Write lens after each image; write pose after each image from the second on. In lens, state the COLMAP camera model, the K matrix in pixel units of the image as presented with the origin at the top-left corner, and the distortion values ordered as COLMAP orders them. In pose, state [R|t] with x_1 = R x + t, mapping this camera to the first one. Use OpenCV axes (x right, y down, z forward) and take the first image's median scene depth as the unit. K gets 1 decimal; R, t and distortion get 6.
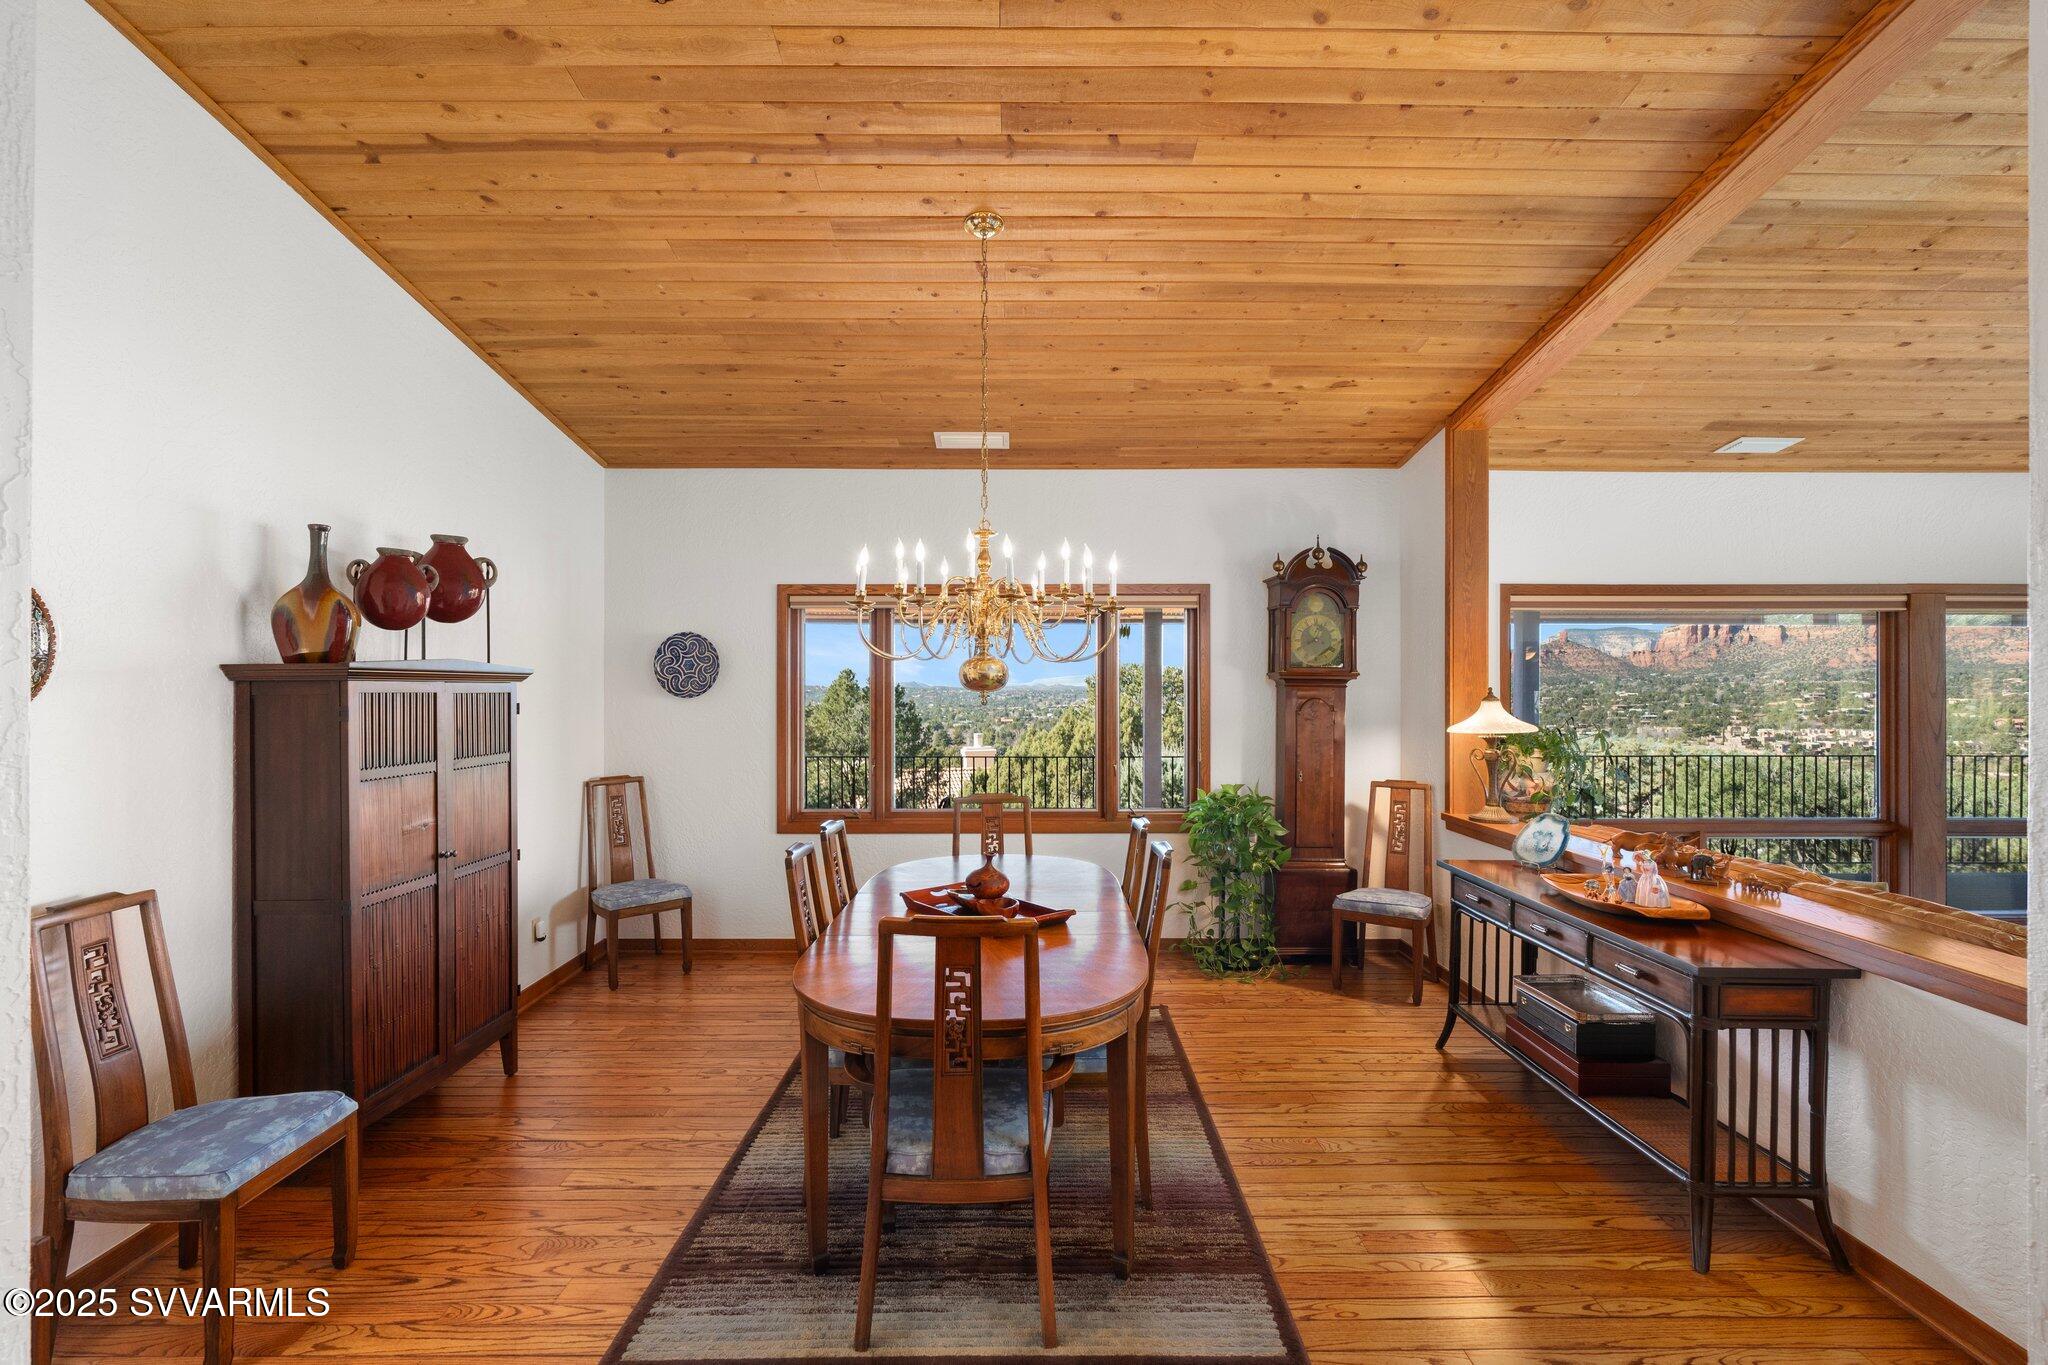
lens RADIAL K [[920.0, 0, 1015.2], [0, 920.0, 685.4], [0, 0, 1]] dist [-0.009320, 0.002342]
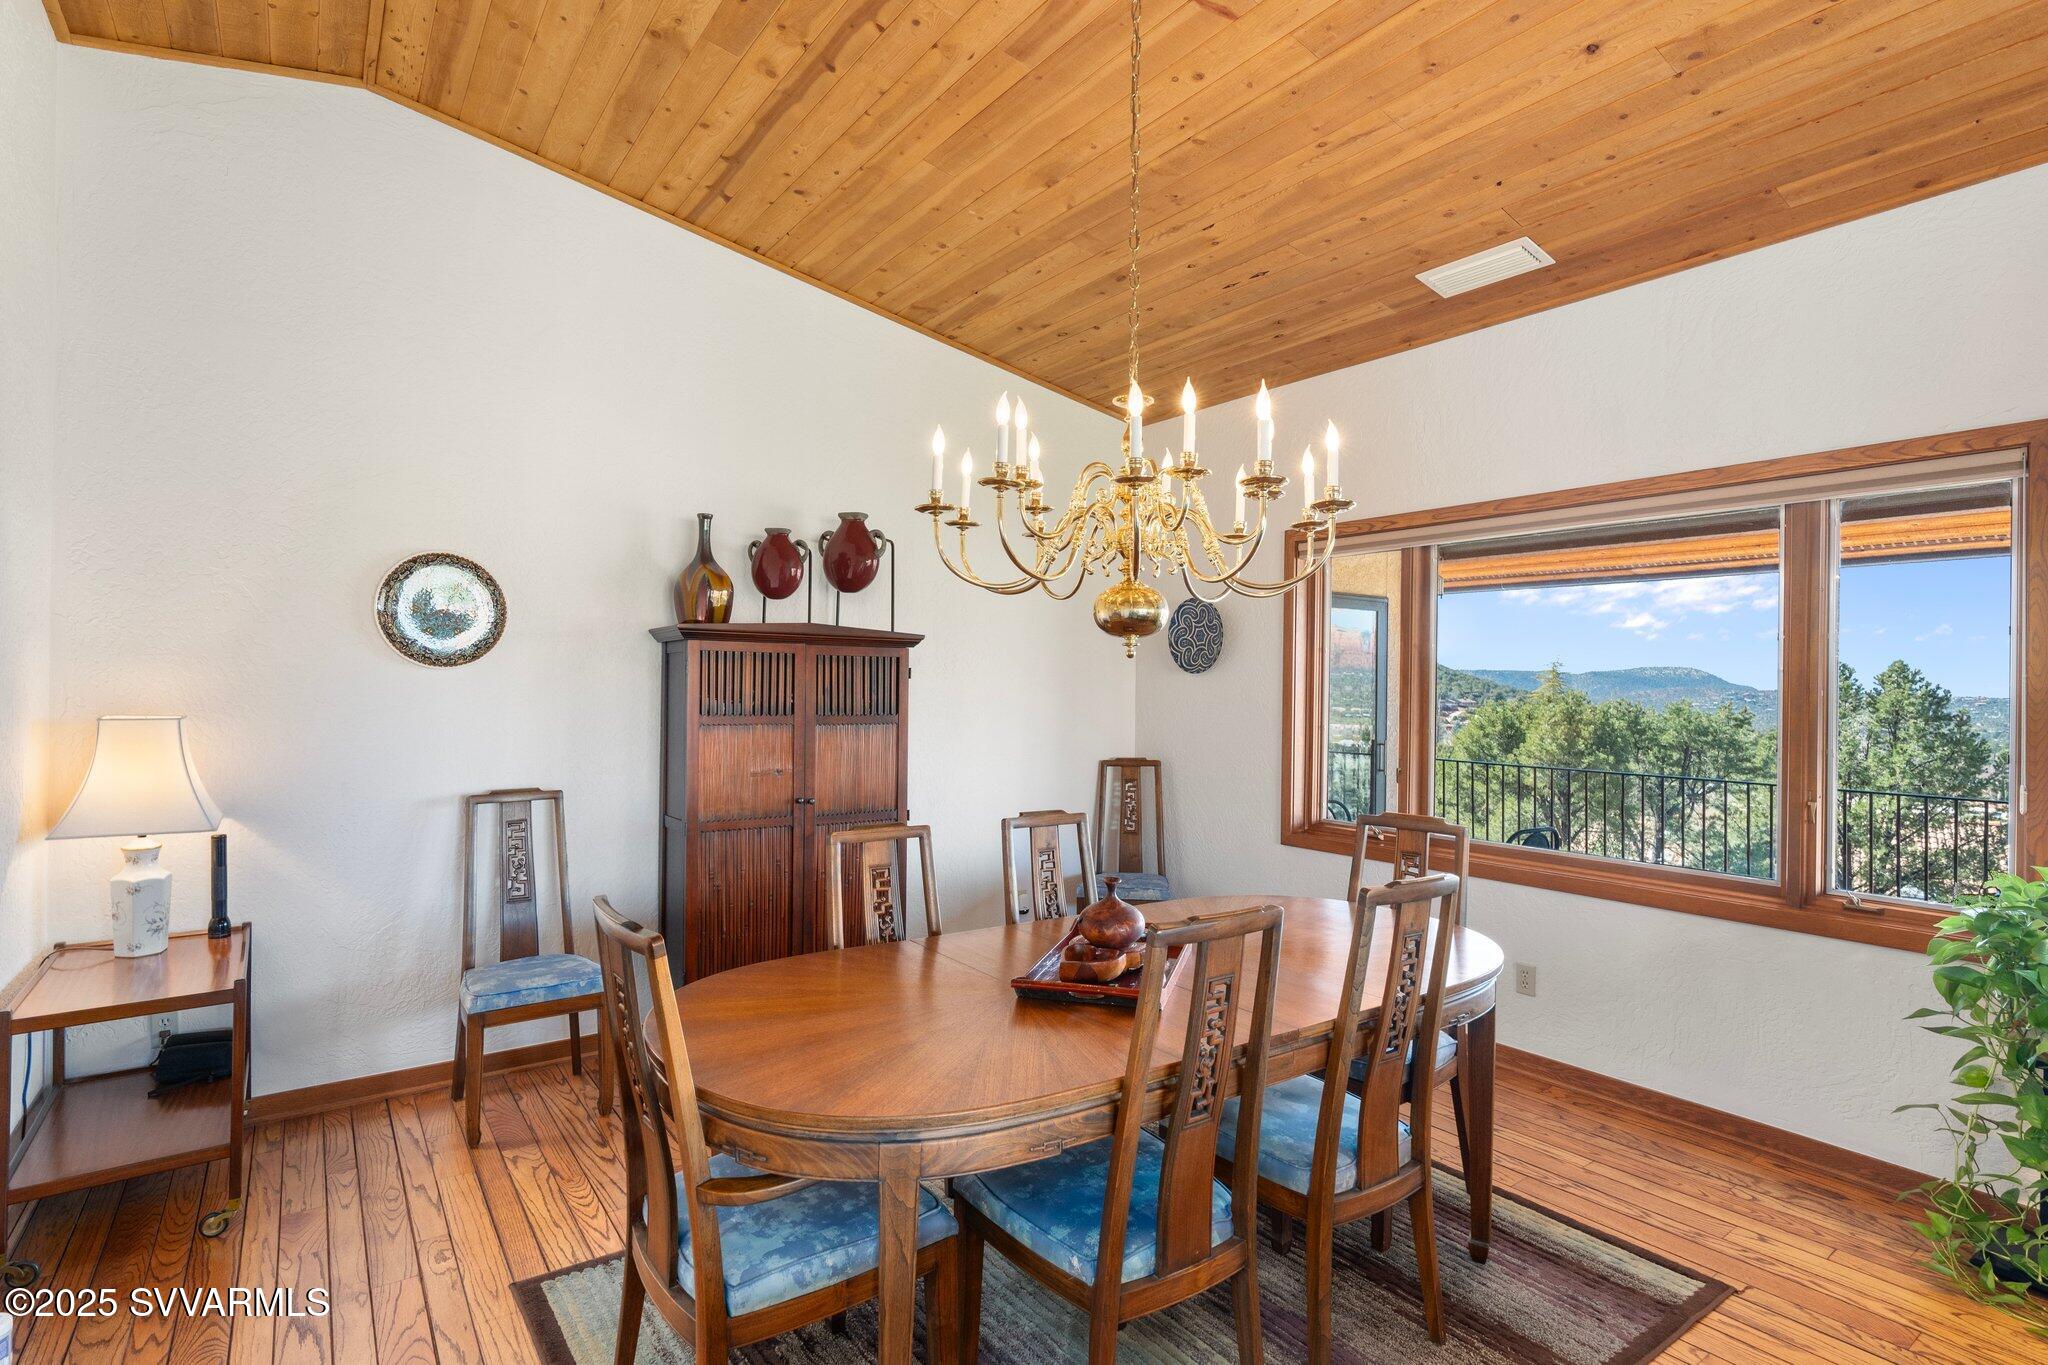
lens RADIAL K [[1005.5, 0, 1024.3], [0, 1005.5, 684.2], [0, 0, 1]] dist [-0.001492, 0.000493]
pose [[0.579702, 0.009309, -0.814776, 0.393047], [-0.014022, 0.999901, 0.001447, 0.029685], [0.814708, 0.010586, 0.579774, 0.389899]]
